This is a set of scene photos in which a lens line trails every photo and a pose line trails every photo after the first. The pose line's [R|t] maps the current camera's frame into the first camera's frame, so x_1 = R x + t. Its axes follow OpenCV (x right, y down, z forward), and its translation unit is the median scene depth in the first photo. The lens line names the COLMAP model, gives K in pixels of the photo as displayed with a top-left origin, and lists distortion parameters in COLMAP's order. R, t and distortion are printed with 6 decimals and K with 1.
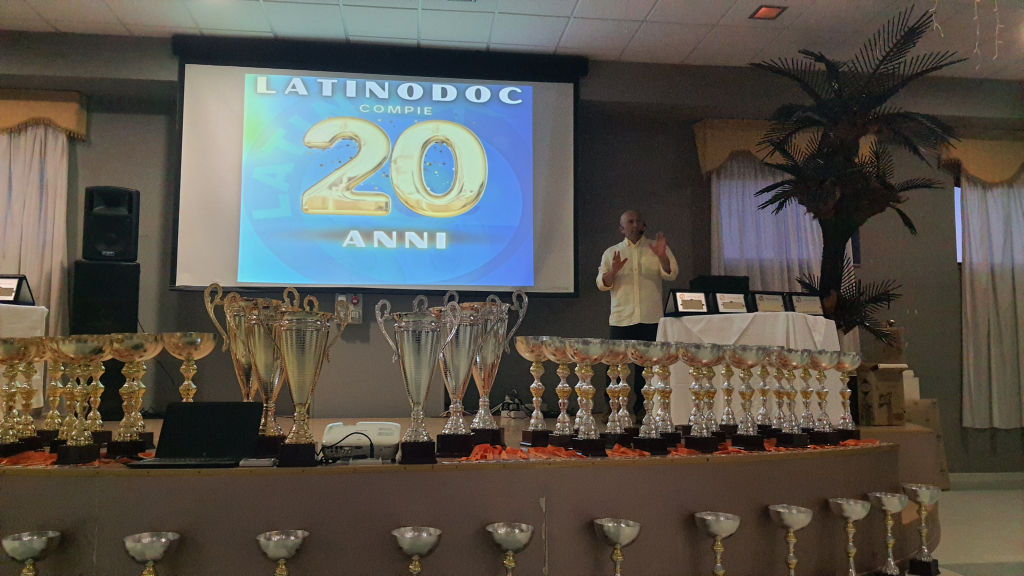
lens RADIAL K [[823.6, 0, 518.6], [0, 823.6, 308.9], [0, 0, 1]] dist [0.070309, -0.106050]
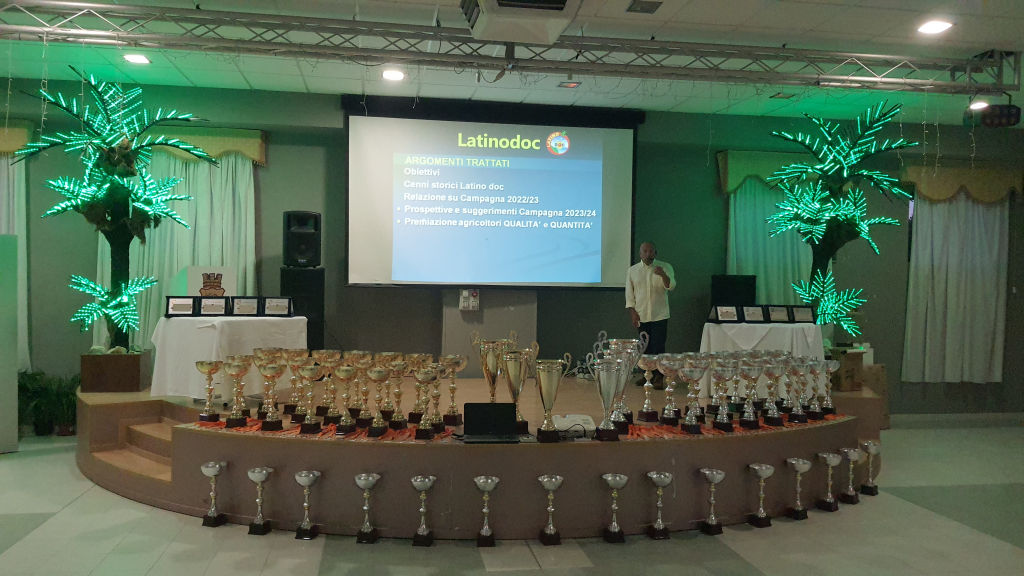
lens RADIAL K [[823.6, 0, 518.6], [0, 823.6, 308.9], [0, 0, 1]] dist [0.070309, -0.106050]
pose [[0.998930, 0.012274, 0.044589, -0.231975], [-0.017318, 0.993267, 0.114543, -0.180296], [-0.042883, -0.115193, 0.992417, -0.460257]]
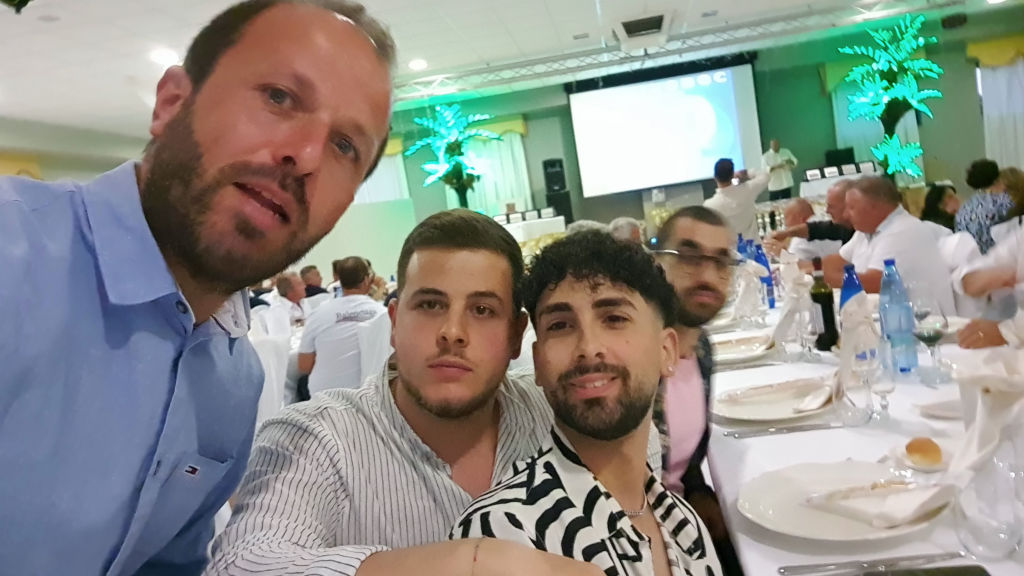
lens RADIAL K [[751.4, 0, 558.3], [0, 751.4, 327.3], [0, 0, 1]] dist [0.056849, -0.067286]
pose [[0.966375, -0.110779, -0.232050, -0.044269], [0.162237, 0.962823, 0.215991, -0.175233], [0.199496, -0.246375, 0.948420, -1.331517]]
